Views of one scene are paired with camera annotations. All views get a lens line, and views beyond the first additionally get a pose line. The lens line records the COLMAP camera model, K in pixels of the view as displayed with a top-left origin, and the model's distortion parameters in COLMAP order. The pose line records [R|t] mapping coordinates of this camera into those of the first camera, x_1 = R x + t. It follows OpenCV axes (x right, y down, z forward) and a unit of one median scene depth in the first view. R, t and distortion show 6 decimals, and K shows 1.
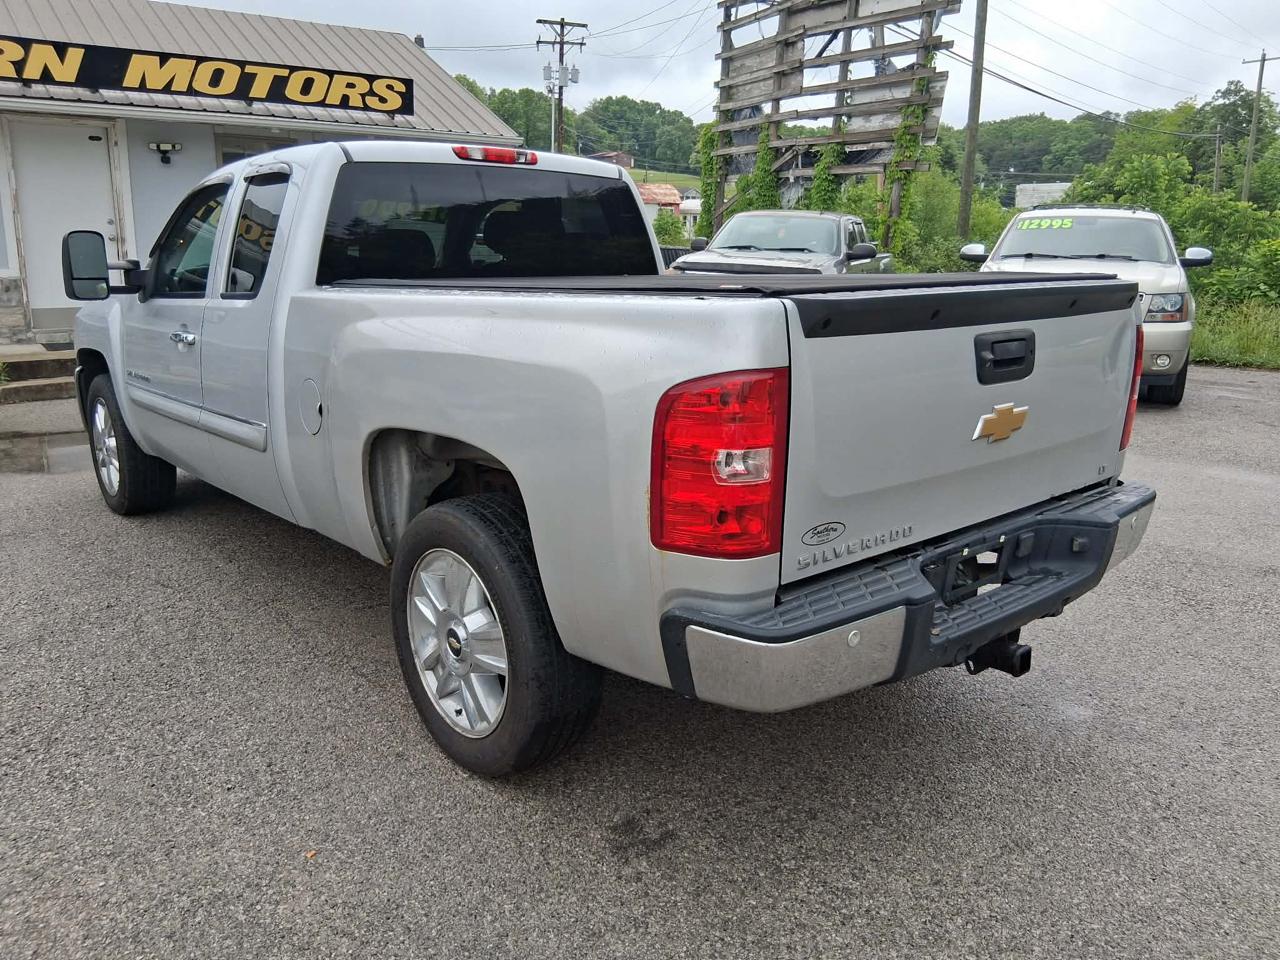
lens RADIAL K [[985.8, 0, 638.2], [0, 985.8, 480.4], [0, 0, 1]] dist [0.054788, -0.096362]
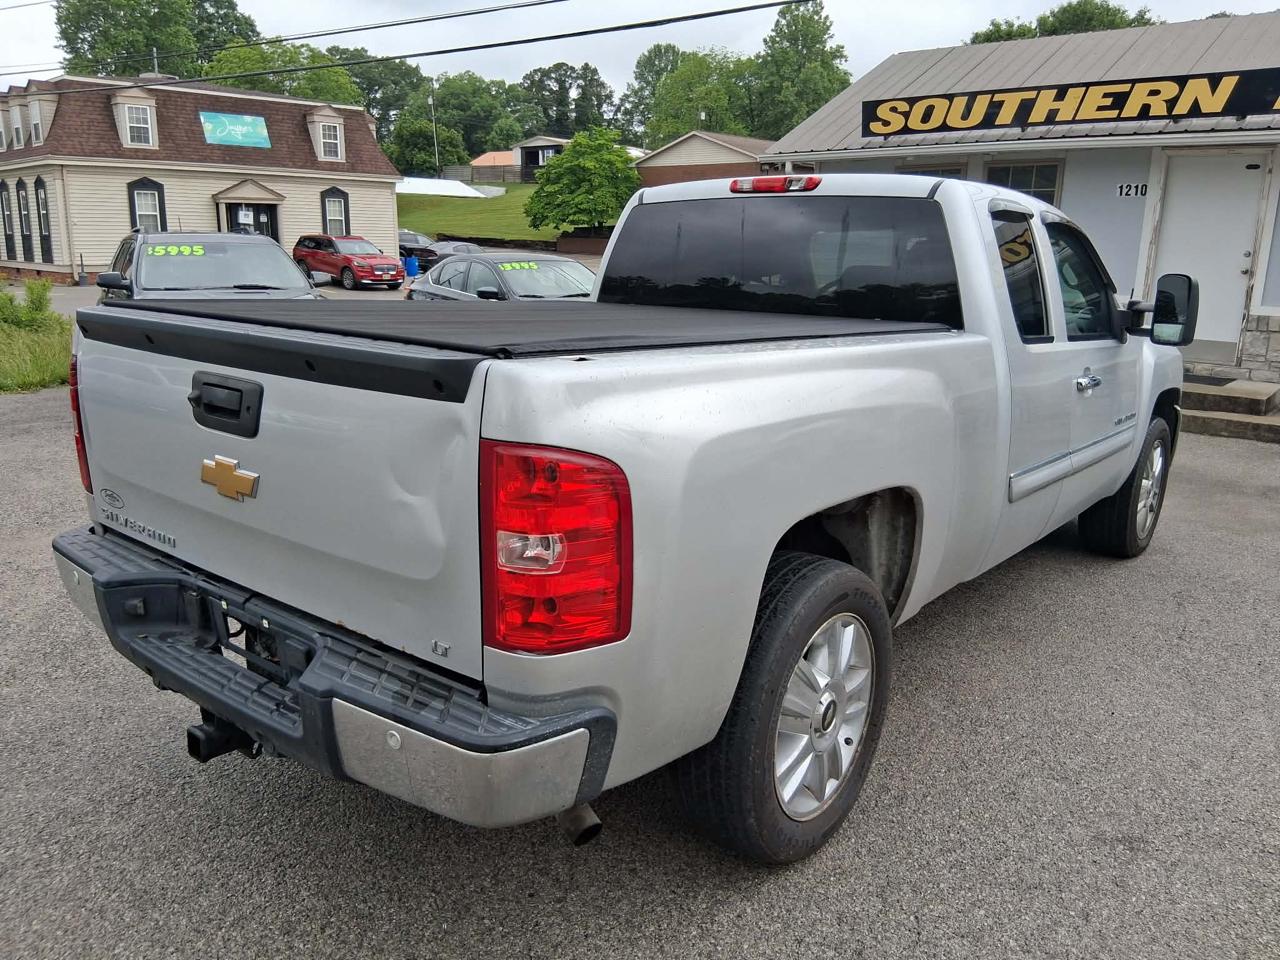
lens RADIAL K [[985.8, 0, 648.4], [0, 985.8, 485.0], [0, 0, 1]] dist [0.054788, -0.096362]
pose [[0.166709, 0.225650, -0.959839, 0.341720], [-0.251281, 0.951042, 0.179939, -0.081704], [0.953450, 0.211191, 0.215249, 0.311507]]
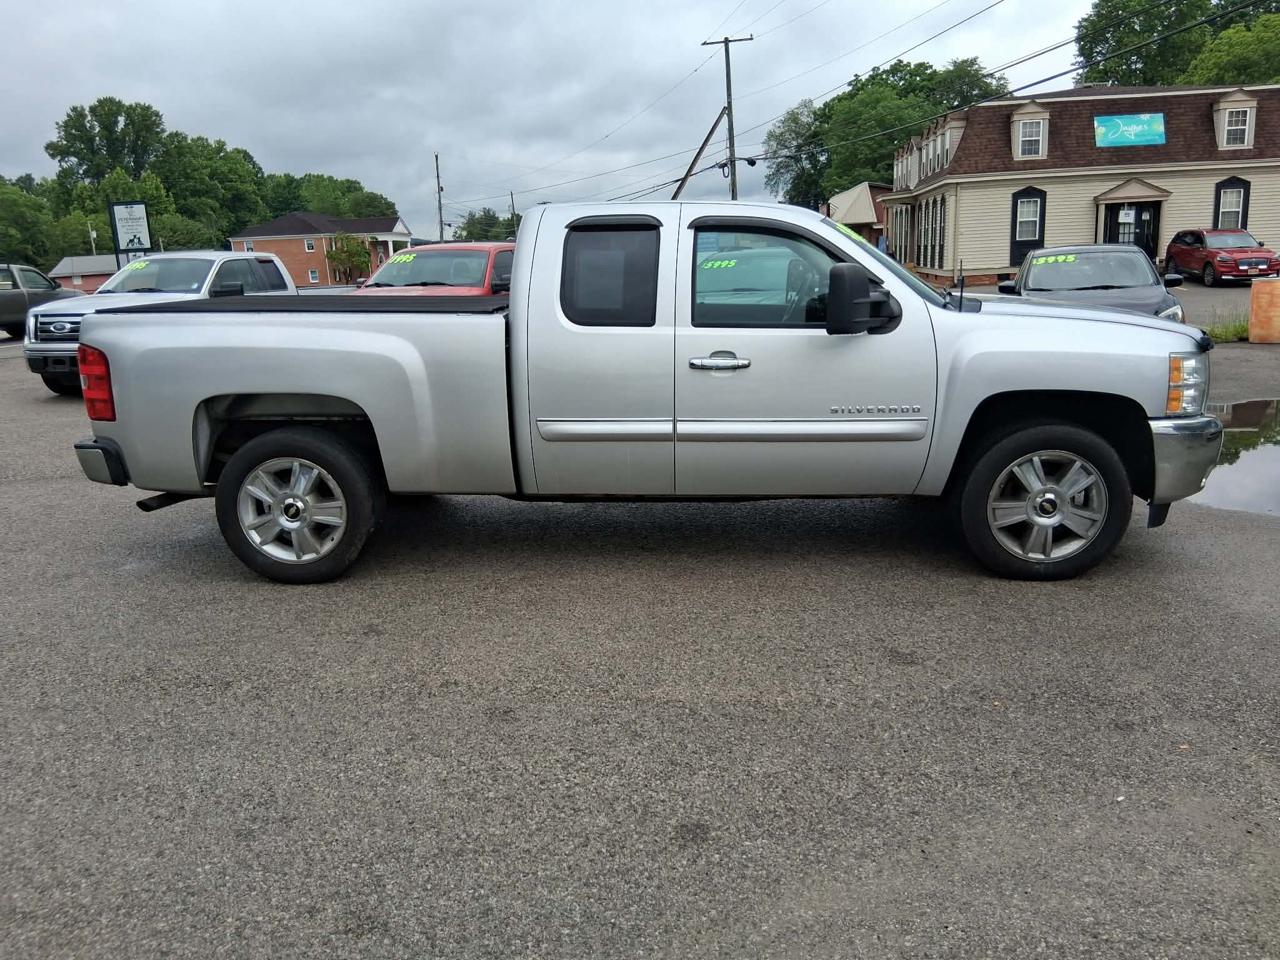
lens RADIAL K [[985.8, 0, 632.0], [0, 985.8, 485.4], [0, 0, 1]] dist [0.054788, -0.096362]
pose [[-0.713186, 0.175176, -0.678733, 0.320519], [-0.136554, 0.915000, 0.379641, -0.225777], [0.687545, 0.363438, -0.628645, 0.901137]]
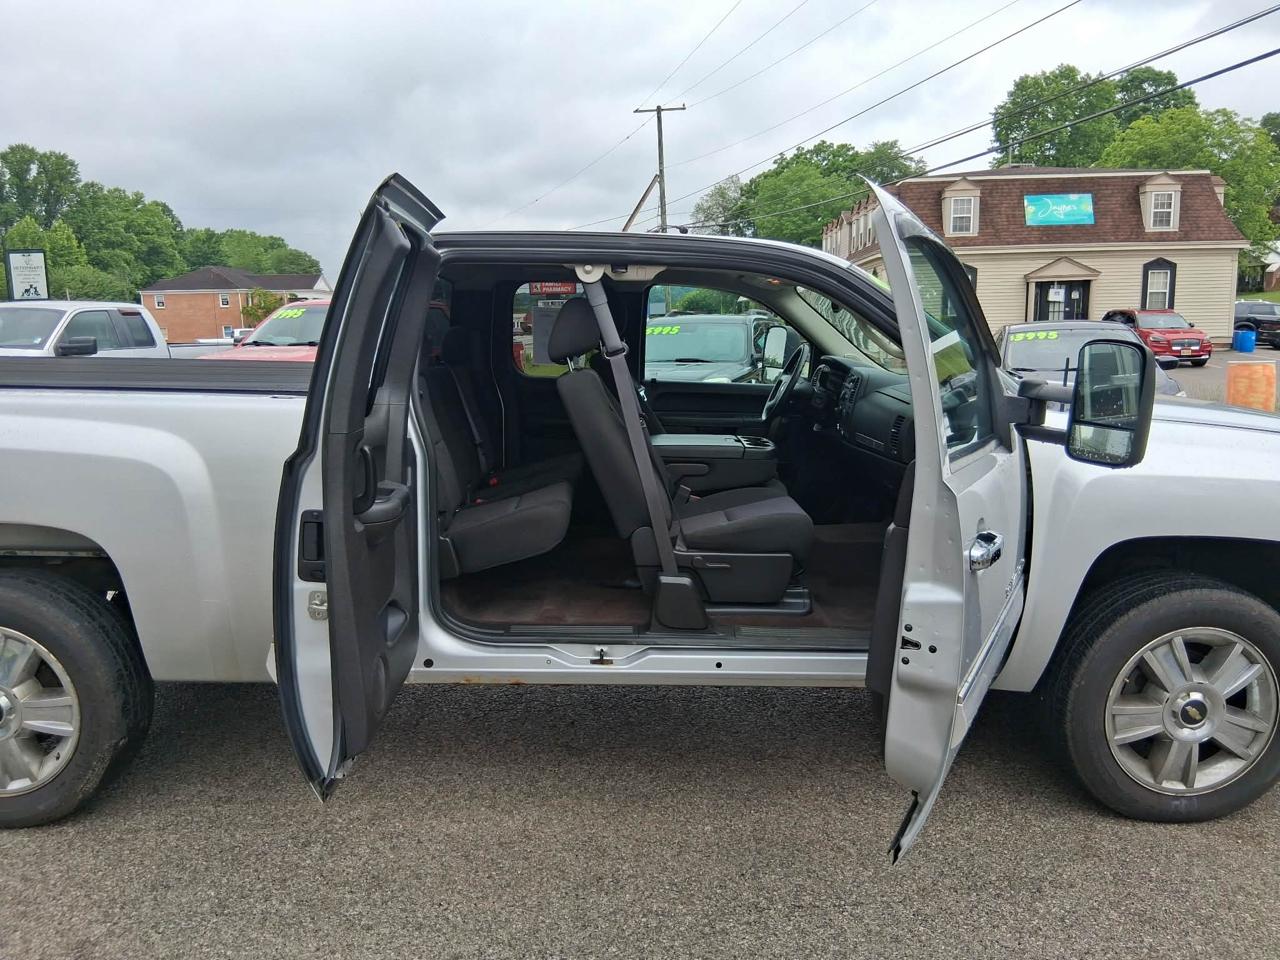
lens RADIAL K [[985.8, 0, 640.1], [0, 985.8, 489.9], [0, 0, 1]] dist [0.054788, -0.096362]
pose [[-0.656020, 0.125032, -0.744315, 0.172520], [-0.175329, 0.933958, 0.311419, -0.188852], [0.734096, 0.334797, -0.590774, 0.757434]]
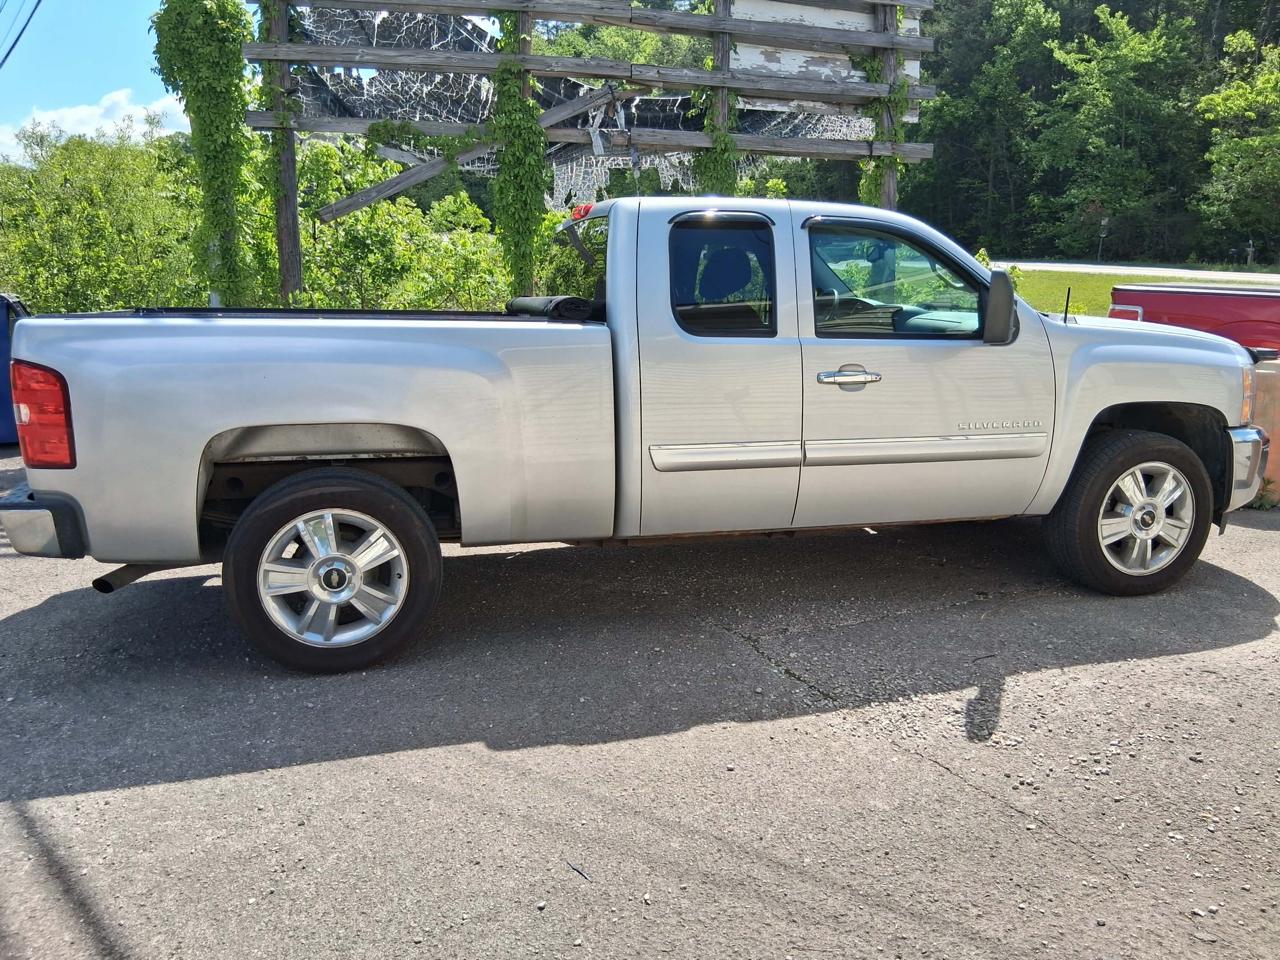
lens RADIAL K [[985.8, 0, 645.1], [0, 985.8, 486.9], [0, 0, 1]] dist [0.054788, -0.096362]
pose [[-0.463332, 0.171260, -0.869479, 0.383750], [-0.194891, 0.937436, 0.288500, -0.158780], [0.864489, 0.303125, -0.400967, 0.694685]]
